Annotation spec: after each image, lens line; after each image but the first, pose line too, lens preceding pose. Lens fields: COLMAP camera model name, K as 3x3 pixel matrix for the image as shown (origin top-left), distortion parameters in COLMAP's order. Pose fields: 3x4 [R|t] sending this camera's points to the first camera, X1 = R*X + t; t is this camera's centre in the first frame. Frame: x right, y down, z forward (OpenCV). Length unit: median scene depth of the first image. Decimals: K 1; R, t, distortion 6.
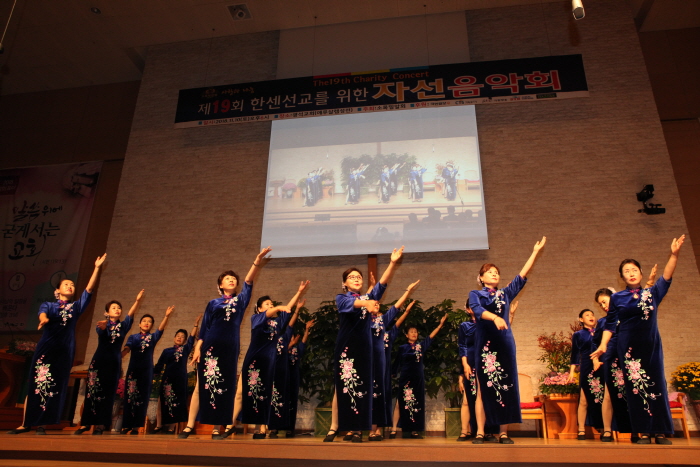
lens RADIAL K [[509.1, 0, 352.4], [0, 509.1, 232.8], [0, 0, 1]] dist [-0.103534, 0.086330]
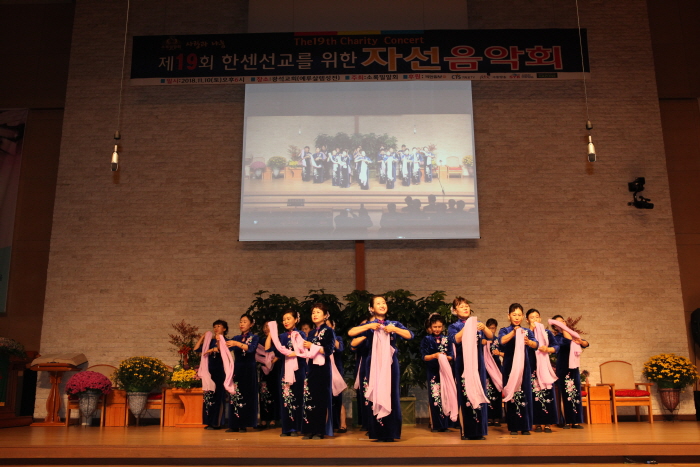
lens RADIAL K [[678.6, 0, 352.2], [0, 678.6, 233.8], [0, 0, 1]] dist [-0.087525, 0.142320]
pose [[0.991485, 0.013052, 0.129563, -0.131434], [-0.031273, 0.989712, 0.139616, -0.136255], [-0.126408, -0.142479, 0.981693, -0.233414]]
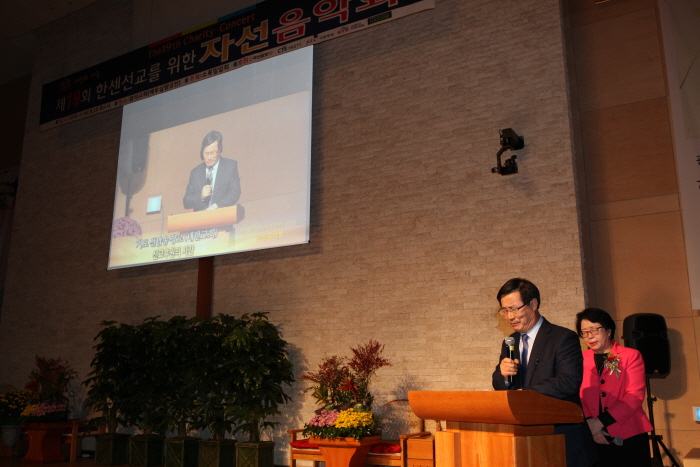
lens RADIAL K [[662.6, 0, 350.0], [0, 662.6, 233.5], [0, 0, 1]] dist [-0.101114, 0.181152]
pose [[0.925885, -0.098814, -0.364656, 0.628797], [0.148785, 0.982561, 0.111522, -0.078030], [0.347276, -0.157512, 0.924440, 0.063894]]
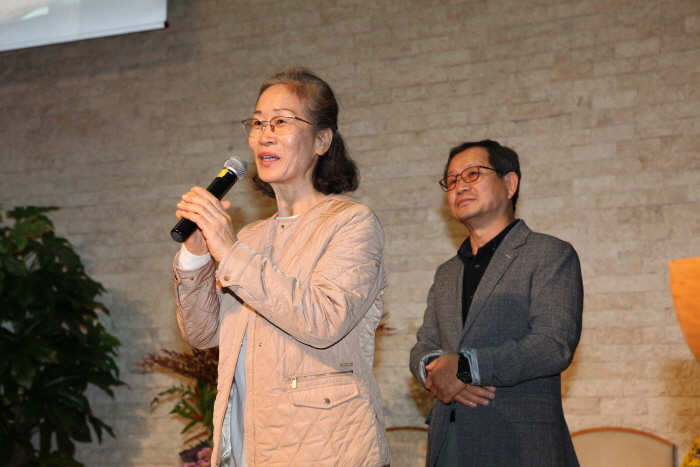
lens RADIAL K [[1342.7, 0, 350.0], [0, 1342.7, 233.5], [0, 0, 1]] dist [0.166722, 0.062445]
pose [[0.957587, -0.055367, -0.282773, 0.531173], [0.112771, 0.975098, 0.190964, 0.009342], [0.265159, -0.214754, 0.939985, 0.217811]]
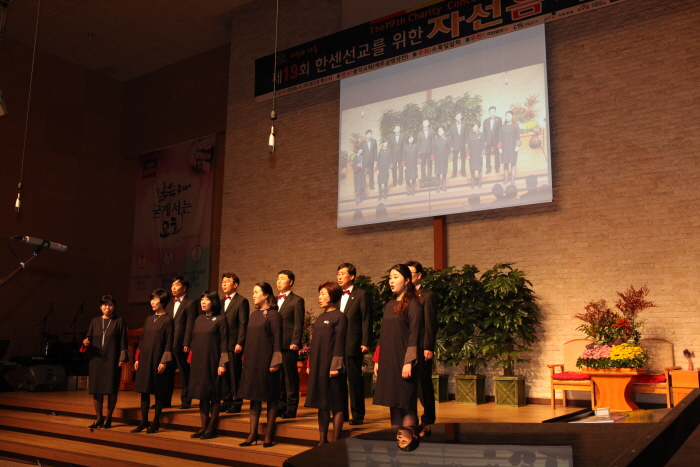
lens RADIAL K [[668.7, 0, 350.0], [0, 668.7, 233.5], [0, 0, 1]] dist [-0.088628, 0.134770]
pose [[0.890749, -0.080845, -0.447247, 0.417750], [0.165534, 0.974171, 0.153589, -0.133788], [0.423279, -0.210844, 0.881124, -0.163961]]
